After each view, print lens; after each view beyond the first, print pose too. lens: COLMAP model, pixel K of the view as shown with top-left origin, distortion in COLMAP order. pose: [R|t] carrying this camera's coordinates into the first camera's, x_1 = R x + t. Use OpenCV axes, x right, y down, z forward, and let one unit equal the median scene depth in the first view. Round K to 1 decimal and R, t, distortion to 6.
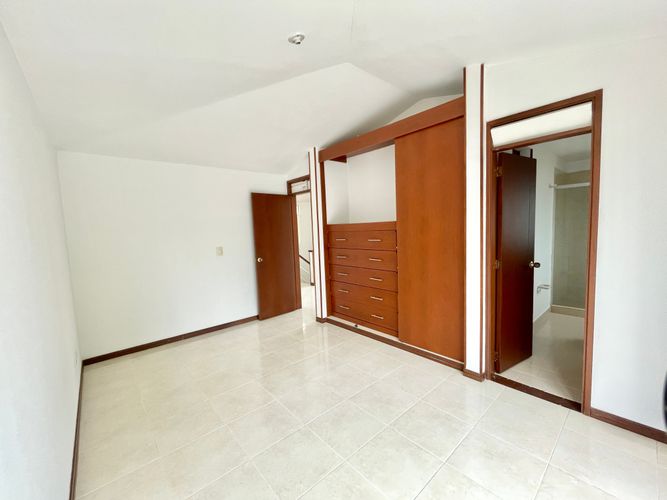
lens RADIAL K [[273.6, 0, 333.5], [0, 273.6, 250.0], [0, 0, 1]] dist [0.000134, -0.000654]
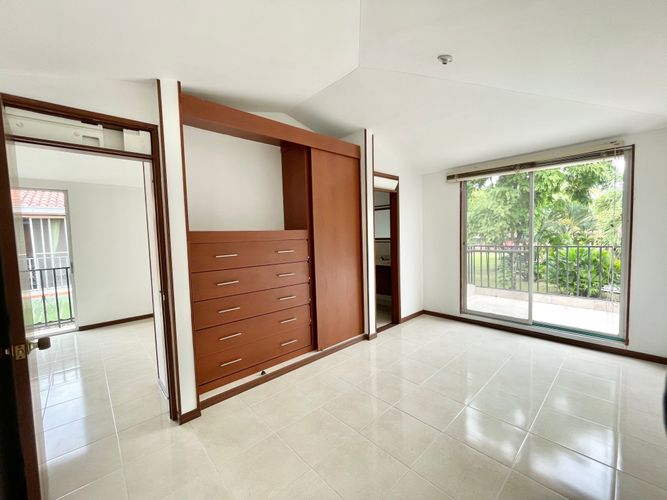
lens RADIAL K [[273.6, 0, 333.5], [0, 273.6, 250.0], [0, 0, 1]] dist [0.000134, -0.000654]
pose [[-0.023760, -0.028469, 0.999312, -0.688843], [0.098373, 0.994677, 0.030676, -0.053660], [-0.994866, 0.099034, -0.020833, 0.869081]]
